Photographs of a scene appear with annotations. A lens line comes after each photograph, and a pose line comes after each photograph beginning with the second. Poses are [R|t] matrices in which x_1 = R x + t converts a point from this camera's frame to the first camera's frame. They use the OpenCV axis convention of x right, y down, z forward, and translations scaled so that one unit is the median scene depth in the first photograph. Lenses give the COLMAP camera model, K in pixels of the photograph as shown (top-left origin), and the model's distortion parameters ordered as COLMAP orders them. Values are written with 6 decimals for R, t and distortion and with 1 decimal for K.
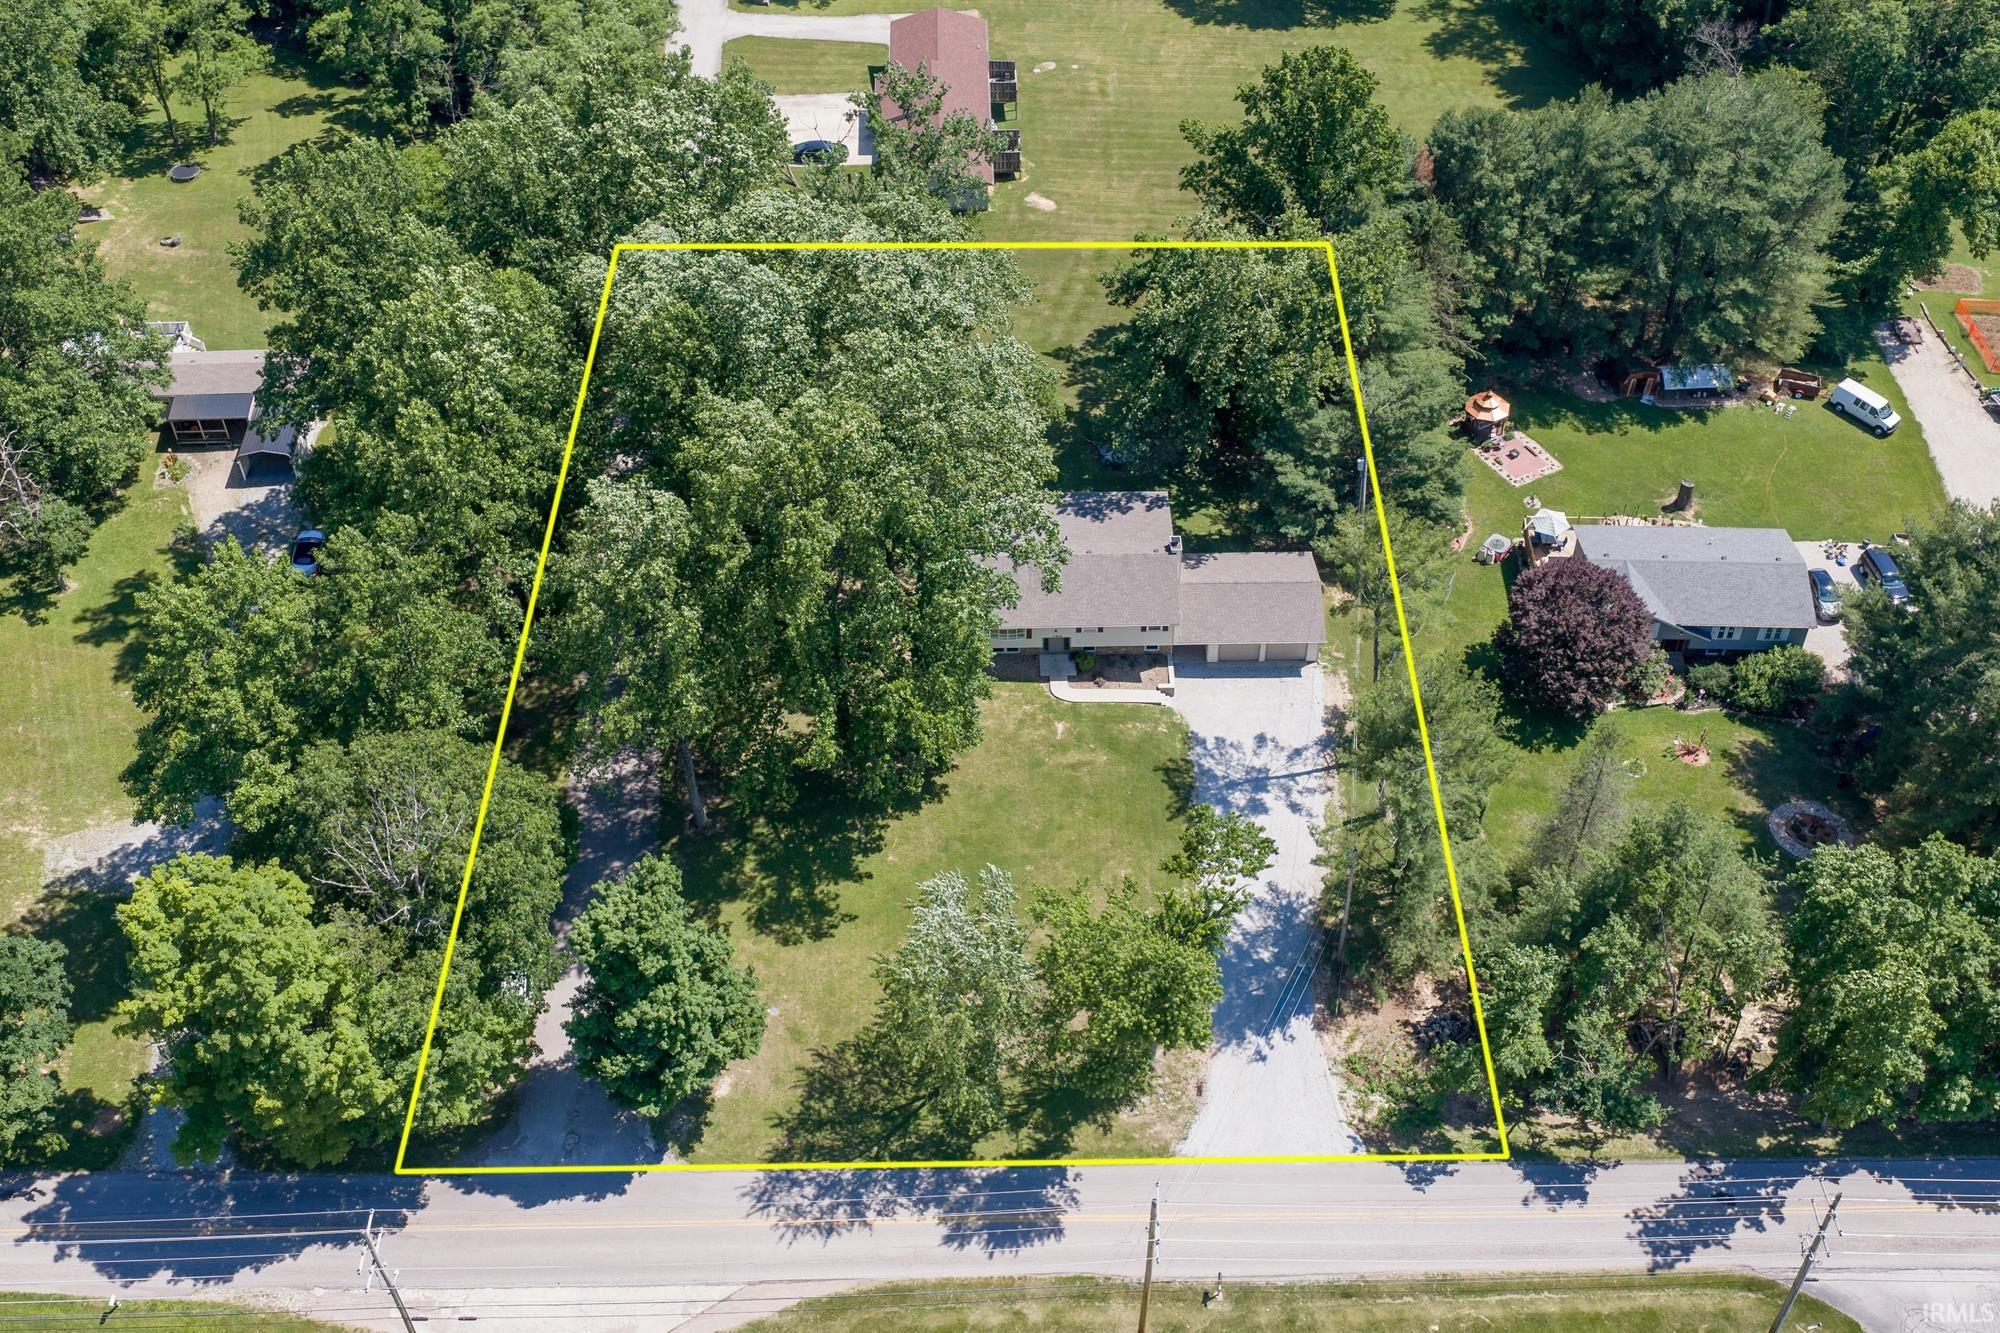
lens RADIAL K [[2086.3, 0, 1000.0], [0, 2086.3, 666.5], [0, 0, 1]] dist [0.000901, 0.015599]
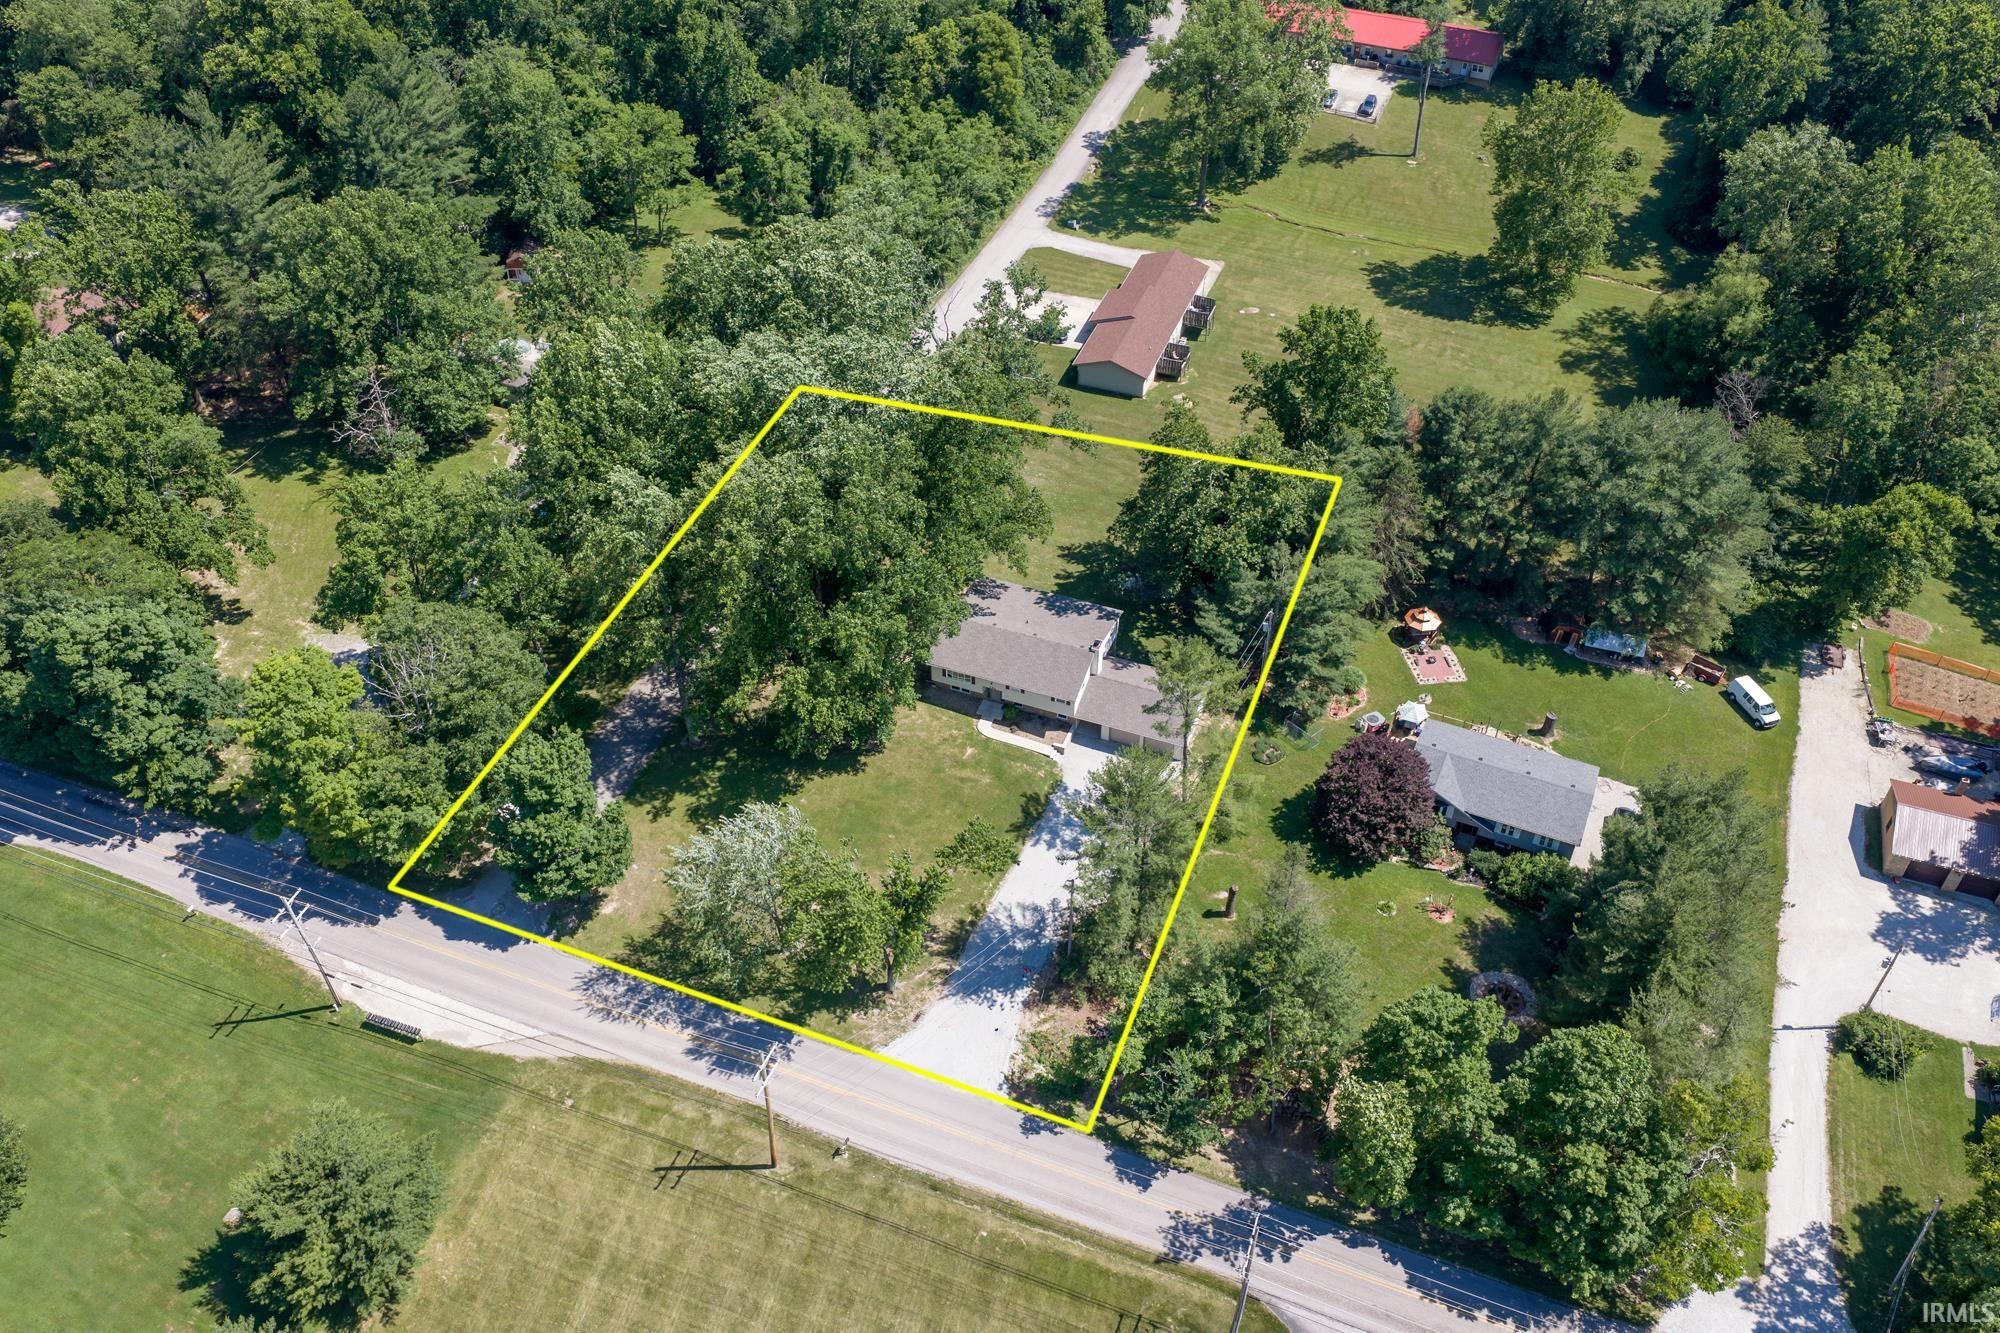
lens RADIAL K [[1582.8, 0, 997.2], [0, 1582.8, 715.6], [0, 0, 1]] dist [0.006824, 0.002734]
pose [[0.923445, 0.265634, -0.276925, 0.316257], [-0.274901, 0.961457, 0.005560, -0.003492], [0.267728, 0.070993, 0.960875, 0.016173]]
